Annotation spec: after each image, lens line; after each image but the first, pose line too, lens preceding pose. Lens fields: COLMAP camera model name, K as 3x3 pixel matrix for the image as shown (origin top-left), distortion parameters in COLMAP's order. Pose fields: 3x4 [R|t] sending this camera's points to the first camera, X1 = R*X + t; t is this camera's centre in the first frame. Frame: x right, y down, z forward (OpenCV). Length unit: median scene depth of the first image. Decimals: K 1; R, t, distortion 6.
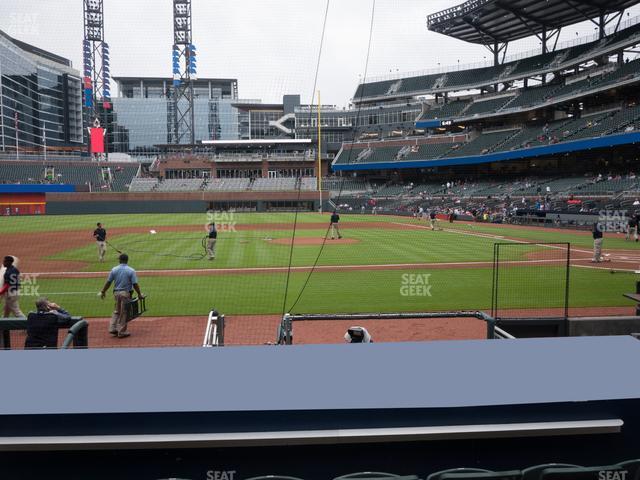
lens RADIAL K [[553.0, 0, 299.3], [0, 553.0, 235.3], [0, 0, 1]] dist [-0.036360, 0.007212]
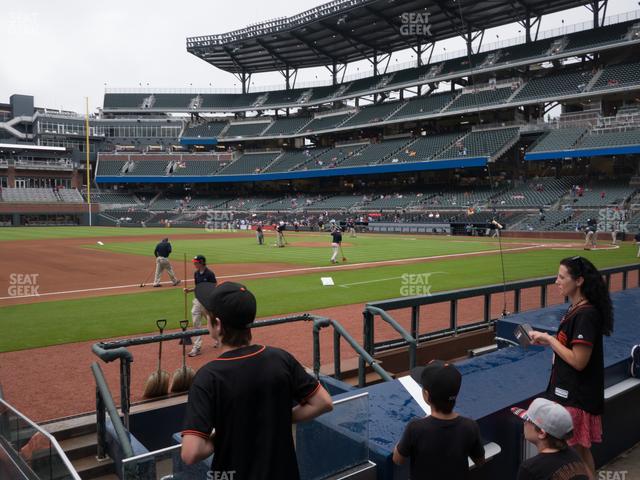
lens RADIAL K [[564.2, 0, 313.8], [0, 564.2, 235.5], [0, 0, 1]] dist [-0.026118, 0.010615]
pose [[0.808219, -0.015317, 0.588682, -0.206982], [0.032666, 0.999289, -0.018847, 0.004065], [-0.587975, 0.034463, 0.808145, 0.005749]]
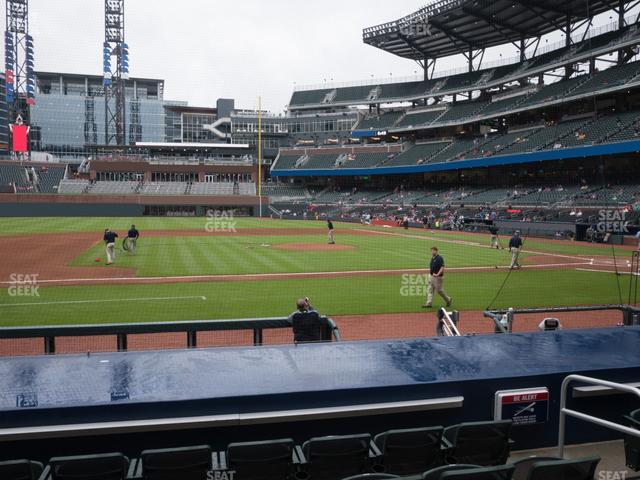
lens RADIAL K [[557.3, 0, 303.4], [0, 557.3, 237.3], [0, 0, 1]] dist [-0.048009, 0.018938]
pose [[0.986013, 0.005562, 0.166576, -0.050231], [-0.004681, 0.999973, -0.005686, -0.000450], [-0.166604, 0.004826, 0.986012, -0.010256]]
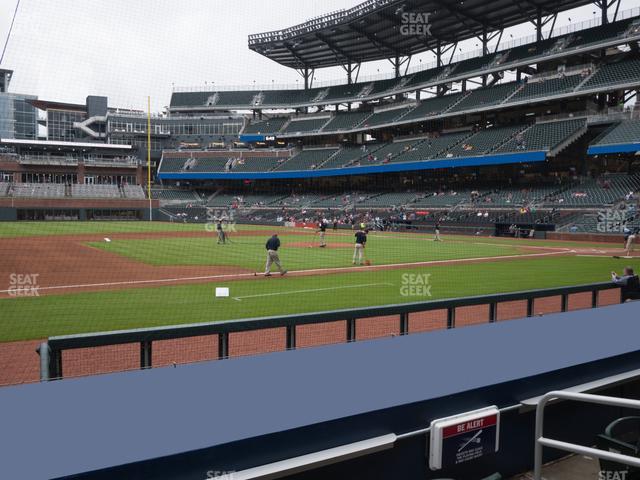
lens RADIAL K [[561.9, 0, 309.6], [0, 561.9, 235.5], [0, 0, 1]] dist [-0.034518, 0.023000]
pose [[0.891543, -0.006772, 0.452886, -0.150916], [0.015646, 0.999752, -0.015851, 0.002635], [-0.452666, 0.021217, 0.891428, -0.001236]]
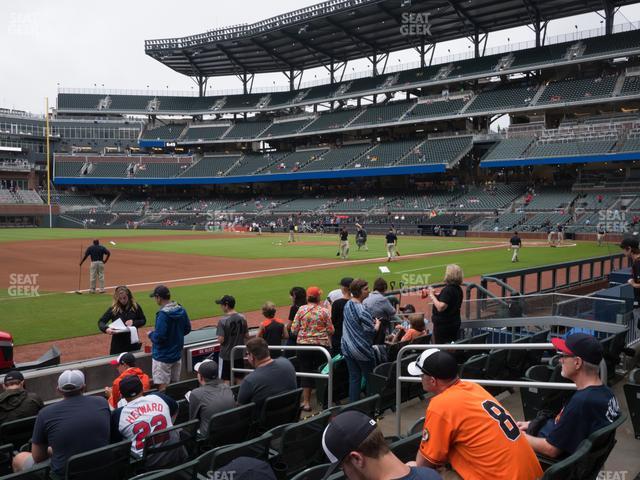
lens RADIAL K [[569.9, 0, 312.9], [0, 569.9, 237.2], [0, 0, 1]] dist [-0.028316, 0.005239]
pose [[0.736945, -0.016486, 0.675752, -0.267916], [0.037127, 0.999181, -0.016114, 0.005051], [-0.674932, 0.036964, 0.736953, 0.000388]]
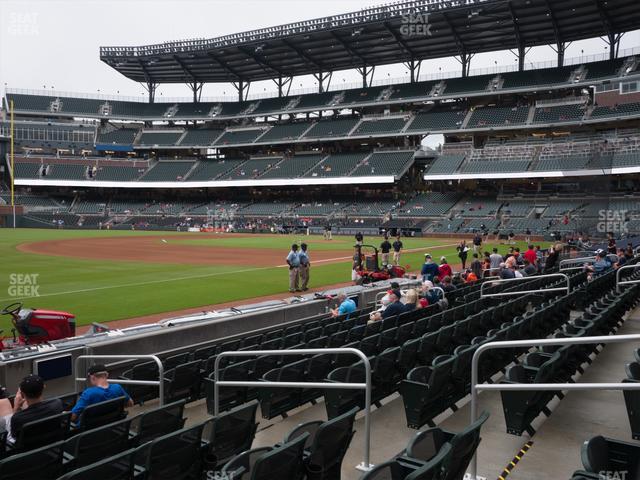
lens RADIAL K [[580.2, 0, 319.7], [0, 580.2, 240.3], [0, 0, 1]] dist [-0.028577, 0.000000]
pose [[0.603764, -0.014939, 0.797023, -0.414835], [0.036625, 0.999288, -0.009015, 0.006907], [-0.796321, 0.034634, 0.603882, -0.015556]]
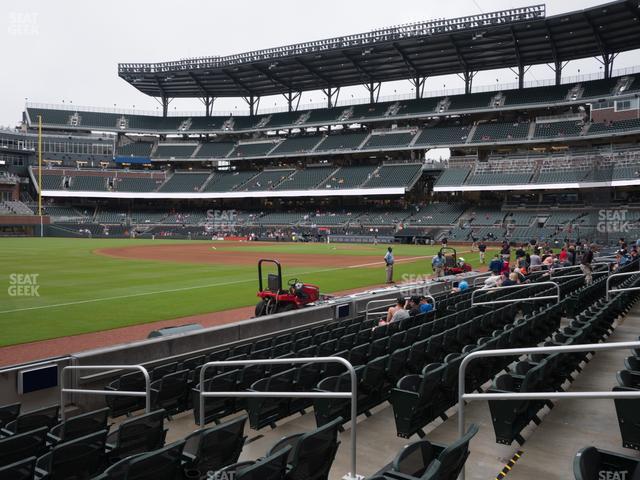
lens RADIAL K [[583.8, 0, 316.4], [0, 583.8, 241.8], [0, 0, 1]] dist [-0.024419, 0.000000]
pose [[0.592012, -0.006421, 0.805903, -0.489688], [0.039018, 0.999024, -0.020702, 0.006769], [-0.804984, 0.043701, 0.591685, -0.017226]]
